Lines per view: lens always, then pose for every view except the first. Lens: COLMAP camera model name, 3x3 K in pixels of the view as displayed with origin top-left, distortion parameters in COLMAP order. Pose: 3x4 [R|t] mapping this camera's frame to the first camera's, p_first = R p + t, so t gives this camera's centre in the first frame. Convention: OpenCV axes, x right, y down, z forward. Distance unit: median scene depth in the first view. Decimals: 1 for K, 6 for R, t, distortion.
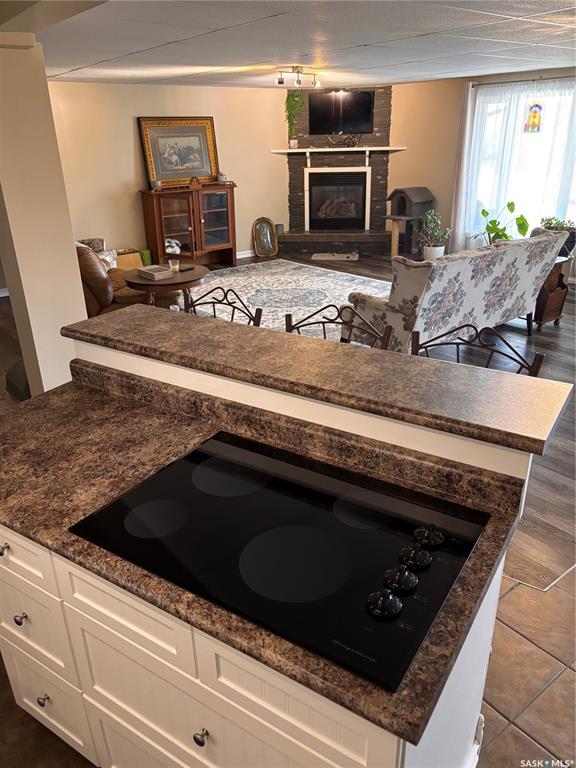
lens RADIAL K [[577.4, 0, 283.8], [0, 577.4, 388.5], [0, 0, 1]] dist [0.025285, -0.026029]
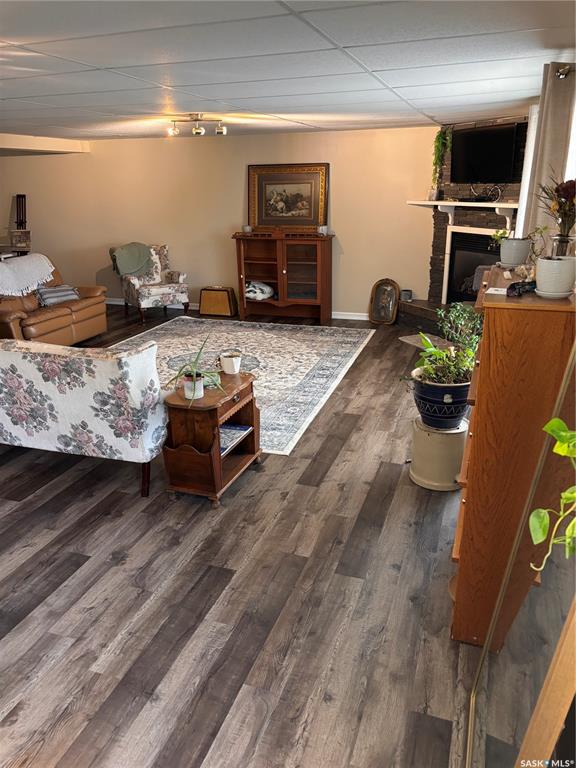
lens RADIAL K [[577.4, 0, 283.8], [0, 577.4, 388.5], [0, 0, 1]] dist [0.025285, -0.026029]
pose [[0.551641, 0.296686, -0.779531, 0.592553], [-0.337167, 0.934155, 0.116936, -0.199233], [0.762896, 0.198325, 0.615351, 0.412941]]
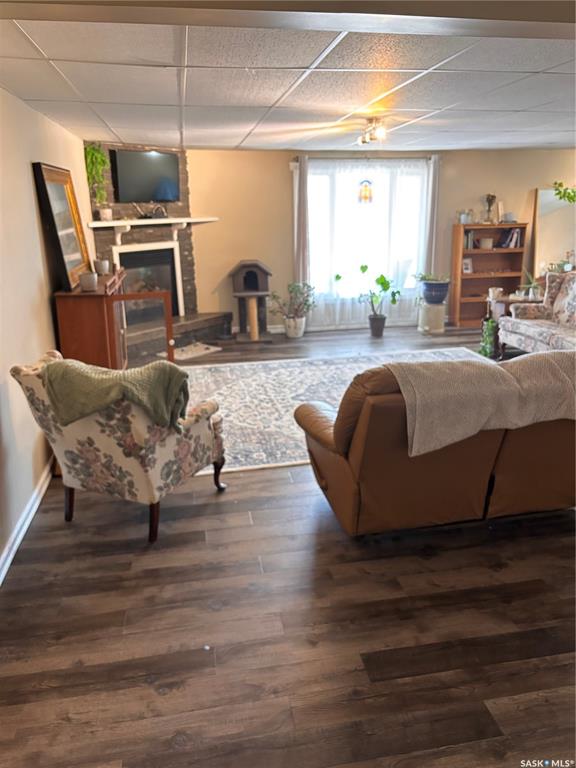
lens RADIAL K [[577.4, 0, 283.8], [0, 577.4, 388.5], [0, 0, 1]] dist [0.025285, -0.026029]
pose [[0.474373, -0.249230, 0.844307, -0.533658], [0.356191, 0.931413, 0.074817, -0.196269], [-0.805045, 0.265244, 0.530611, 0.498148]]
